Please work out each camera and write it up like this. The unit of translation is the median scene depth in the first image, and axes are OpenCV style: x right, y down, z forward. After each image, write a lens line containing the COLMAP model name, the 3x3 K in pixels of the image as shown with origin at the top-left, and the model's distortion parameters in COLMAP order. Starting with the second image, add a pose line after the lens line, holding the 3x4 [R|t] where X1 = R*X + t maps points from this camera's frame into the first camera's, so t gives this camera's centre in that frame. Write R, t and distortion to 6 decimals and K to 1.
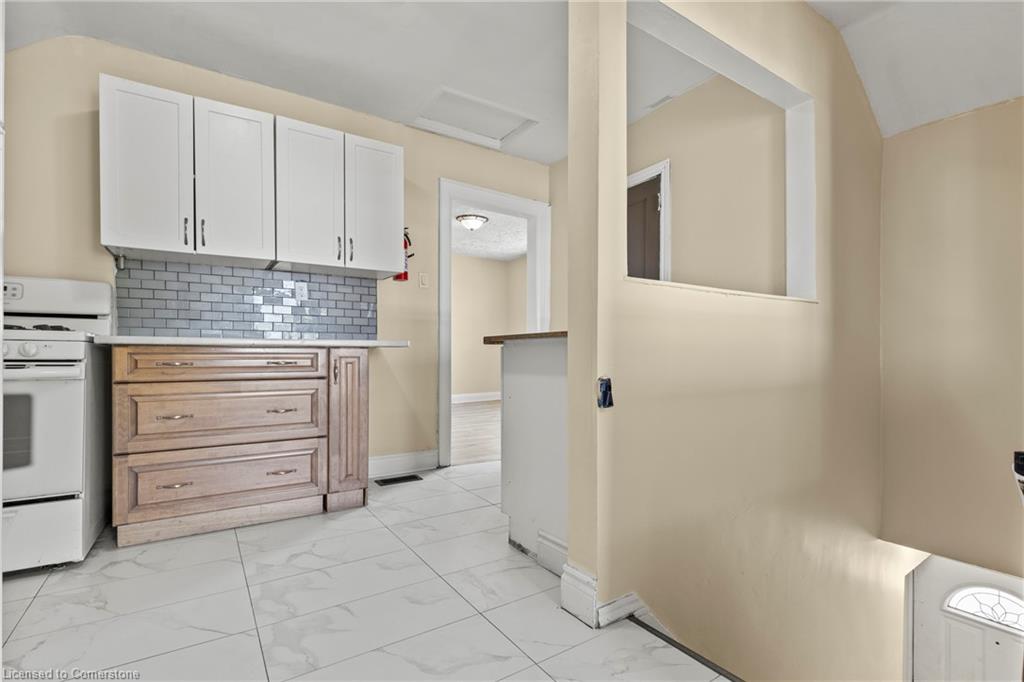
lens RADIAL K [[469.6, 0, 522.1], [0, 469.6, 357.9], [0, 0, 1]] dist [0.006677, -0.002670]
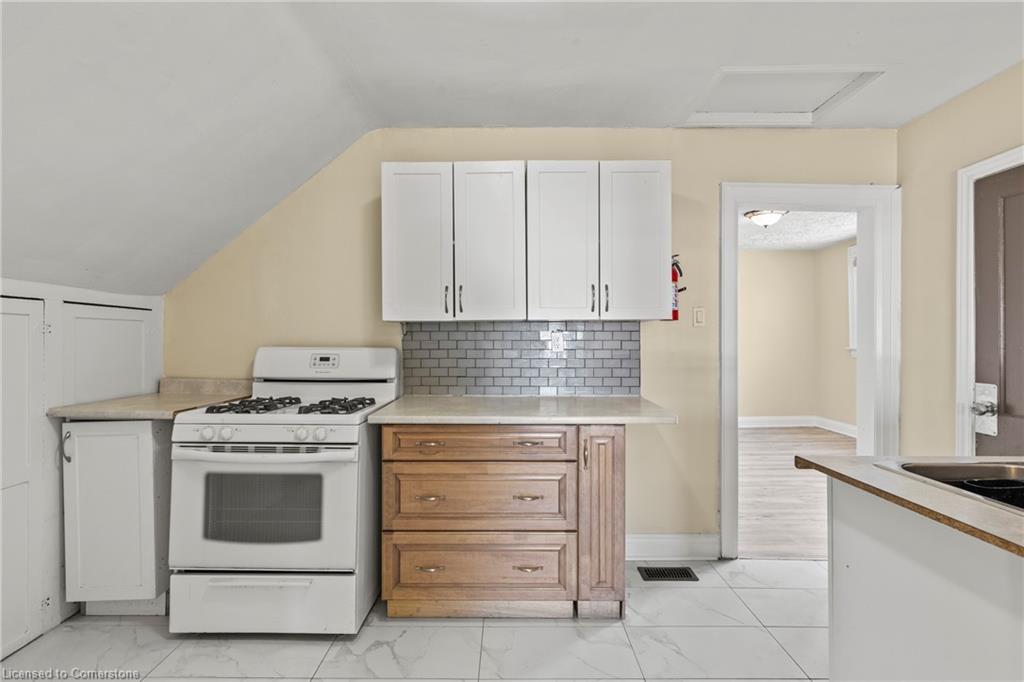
lens RADIAL K [[469.6, 0, 520.3], [0, 469.6, 337.8], [0, 0, 1]] dist [0.006677, -0.002670]
pose [[0.835096, -0.004901, -0.550082, -0.036632], [-0.001834, 0.999930, -0.011693, -0.163229], [0.550100, 0.010773, 0.835029, 0.240085]]
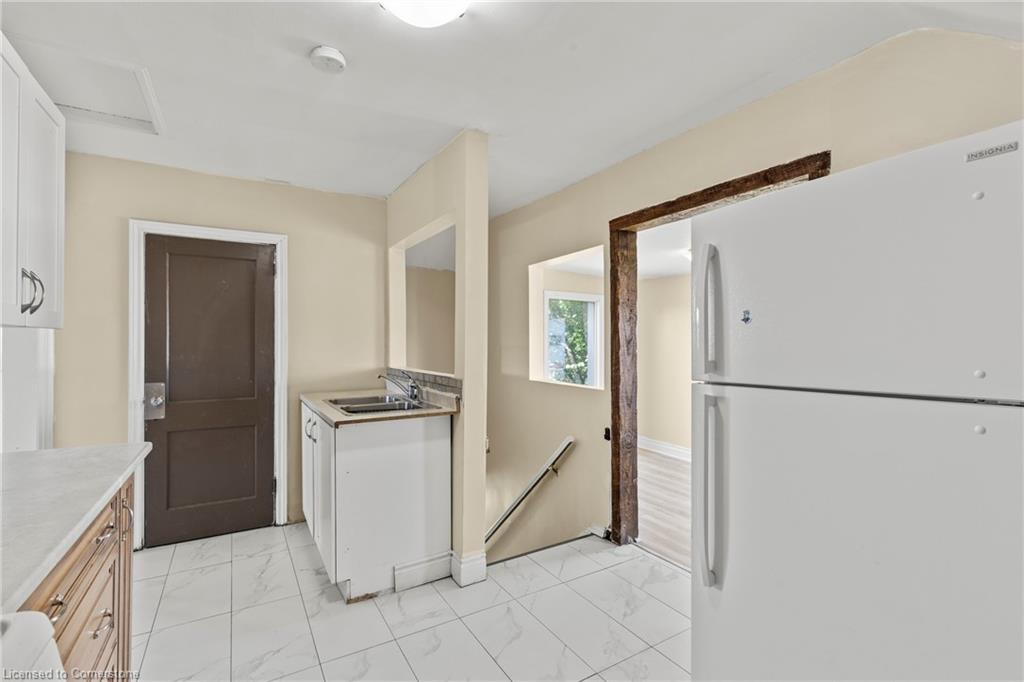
lens RADIAL K [[469.6, 0, 498.3], [0, 469.6, 345.0], [0, 0, 1]] dist [0.006677, -0.002670]
pose [[0.072664, -0.005859, 0.997339, -0.928892], [0.013589, 0.999896, 0.004884, -0.181252], [-0.997264, 0.013198, 0.072736, 0.472035]]
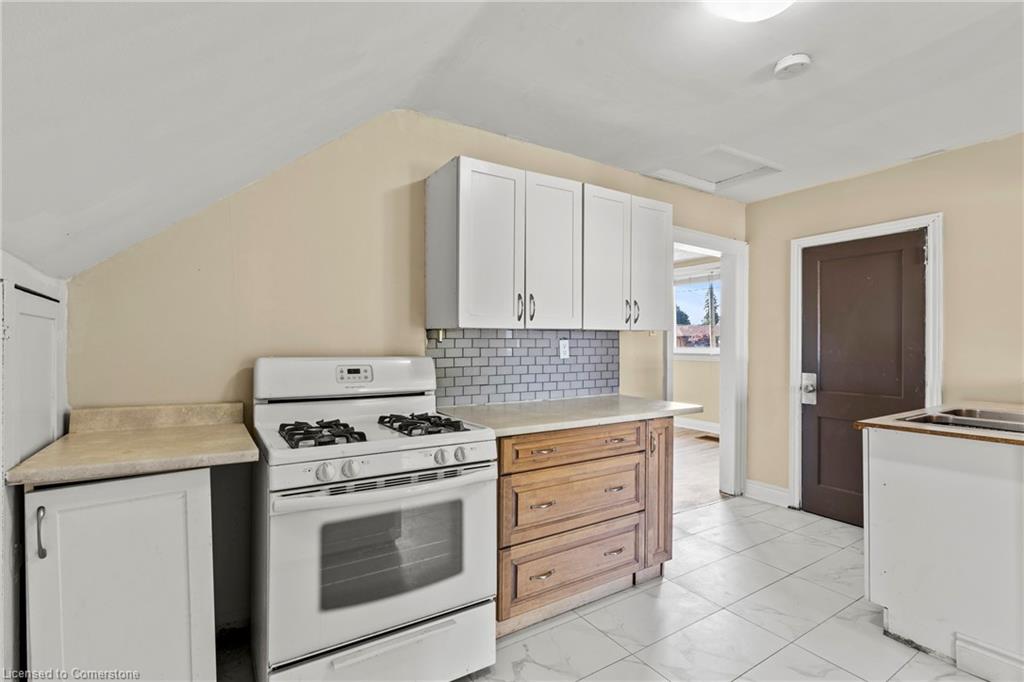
lens RADIAL K [[469.6, 0, 520.8], [0, 469.6, 343.1], [0, 0, 1]] dist [0.006677, -0.002670]
pose [[0.999942, -0.003952, -0.010052, -0.647651], [0.003837, 0.999928, -0.011398, -0.168248], [0.010097, 0.011359, 0.999885, 0.013300]]
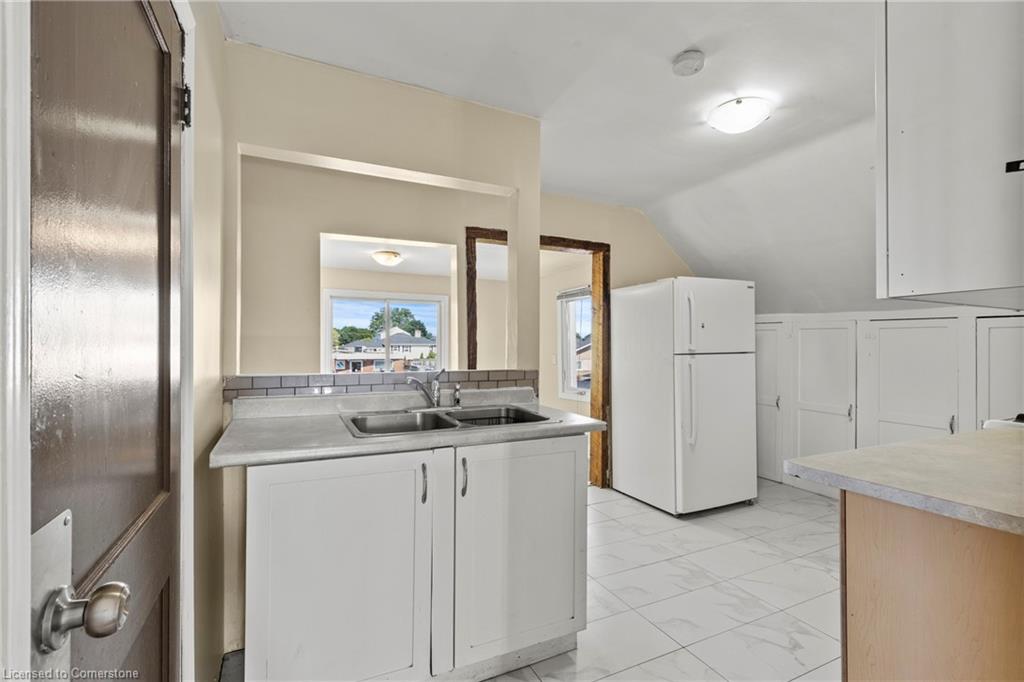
lens RADIAL K [[469.6, 0, 510.4], [0, 469.6, 337.0], [0, 0, 1]] dist [0.006677, -0.002670]
pose [[-0.987662, -0.004535, 0.156535, -0.034731], [-0.003812, 0.999981, 0.004918, -0.177957], [-0.156555, 0.004261, -0.987660, 1.616026]]
